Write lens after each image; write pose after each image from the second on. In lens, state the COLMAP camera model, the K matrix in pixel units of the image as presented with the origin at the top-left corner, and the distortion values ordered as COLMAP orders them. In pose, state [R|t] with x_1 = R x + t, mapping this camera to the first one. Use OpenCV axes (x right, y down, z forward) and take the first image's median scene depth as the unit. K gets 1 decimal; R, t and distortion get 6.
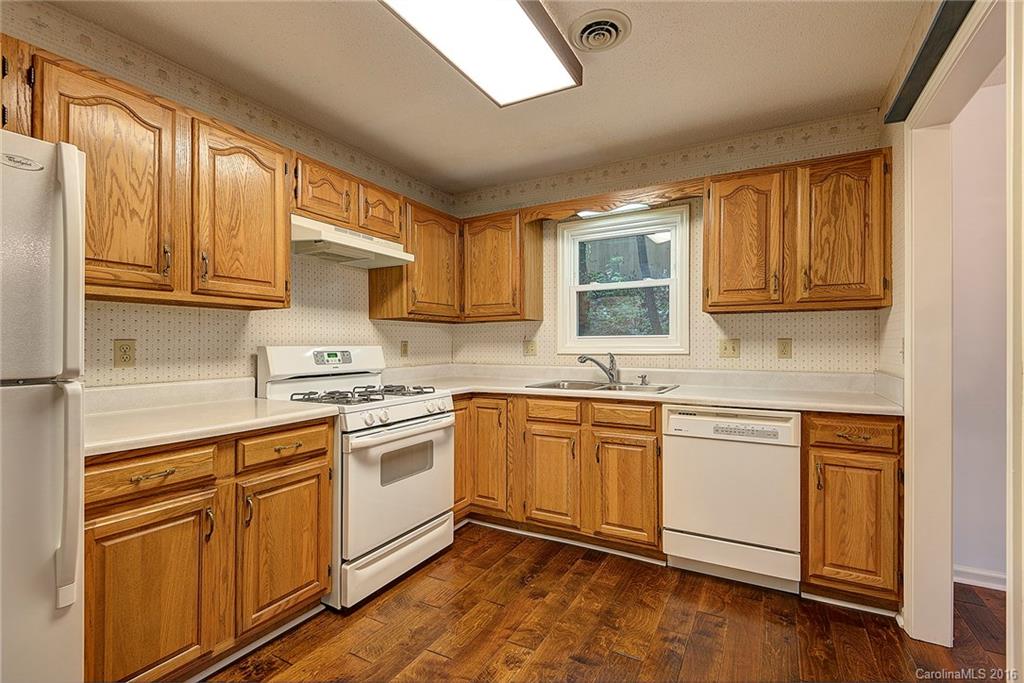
lens RADIAL K [[462.2, 0, 515.1], [0, 462.2, 344.3], [0, 0, 1]] dist [0.014641, -0.007702]
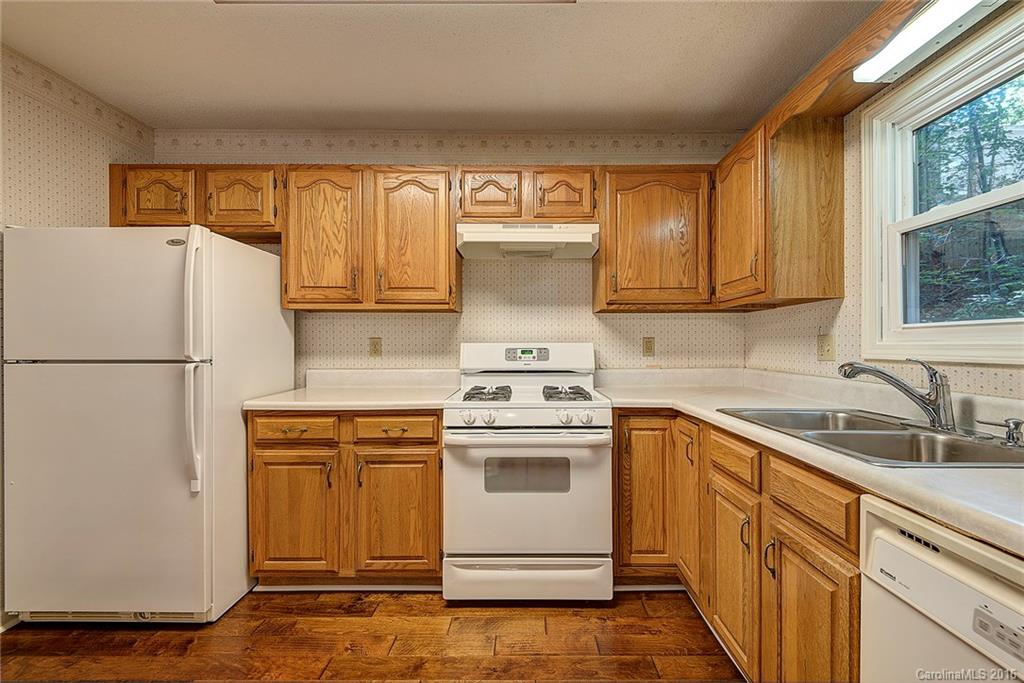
lens RADIAL K [[462.2, 0, 526.2], [0, 462.2, 345.2], [0, 0, 1]] dist [0.014641, -0.007702]
pose [[0.481929, 0.004880, -0.876197, 0.526822], [0.000642, 0.999982, 0.005923, 0.003050], [0.876210, -0.003417, 0.481917, 0.570435]]
